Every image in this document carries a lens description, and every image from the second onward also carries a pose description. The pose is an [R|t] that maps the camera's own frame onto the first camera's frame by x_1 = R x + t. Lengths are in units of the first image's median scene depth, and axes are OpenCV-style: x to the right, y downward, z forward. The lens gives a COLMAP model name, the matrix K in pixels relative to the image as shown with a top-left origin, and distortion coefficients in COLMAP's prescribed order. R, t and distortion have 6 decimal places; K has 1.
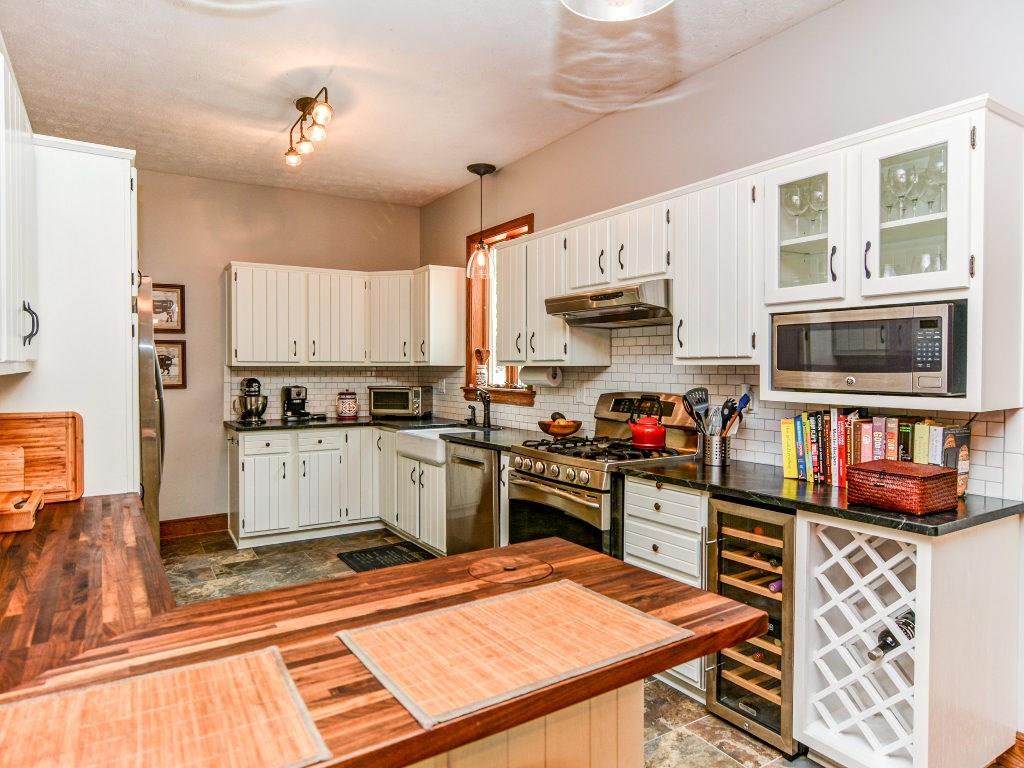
lens RADIAL K [[634.6, 0, 512.0], [0, 634.6, 384.0], [0, 0, 1]] dist [-0.002779, 0.000662]
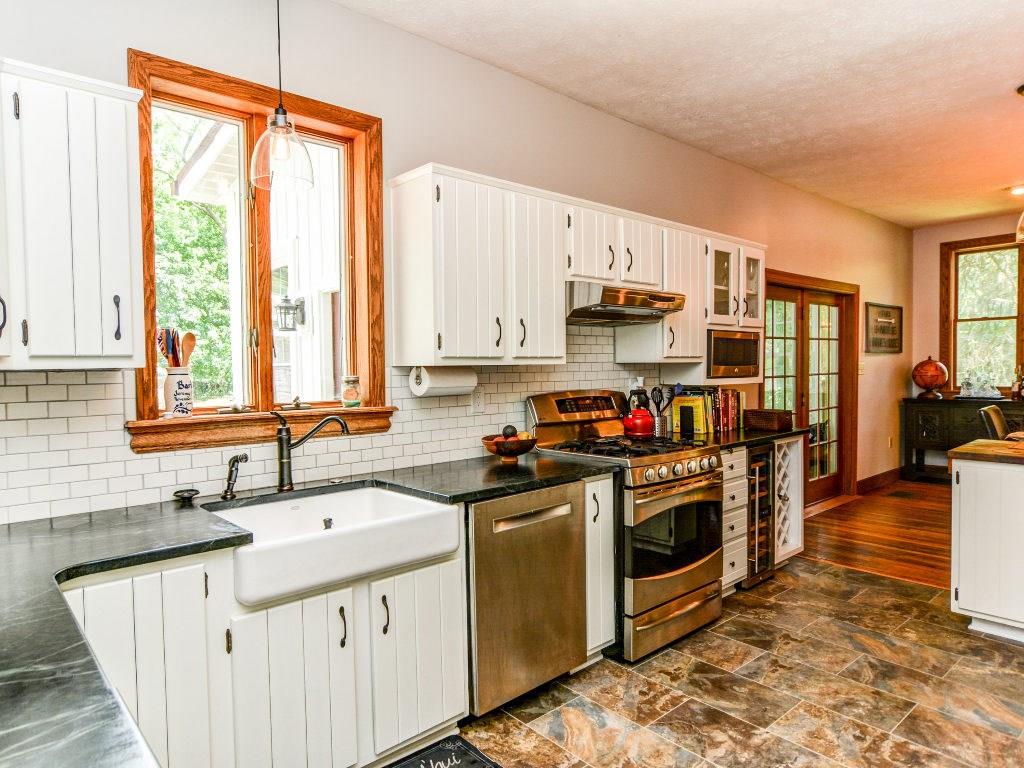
lens RADIAL K [[634.6, 0, 512.0], [0, 634.6, 384.0], [0, 0, 1]] dist [-0.002779, 0.000662]
pose [[-0.160351, -0.027488, 0.986677, -0.749073], [0.038160, 0.998692, 0.034024, -0.034472], [-0.986322, 0.043108, -0.159093, 1.219638]]
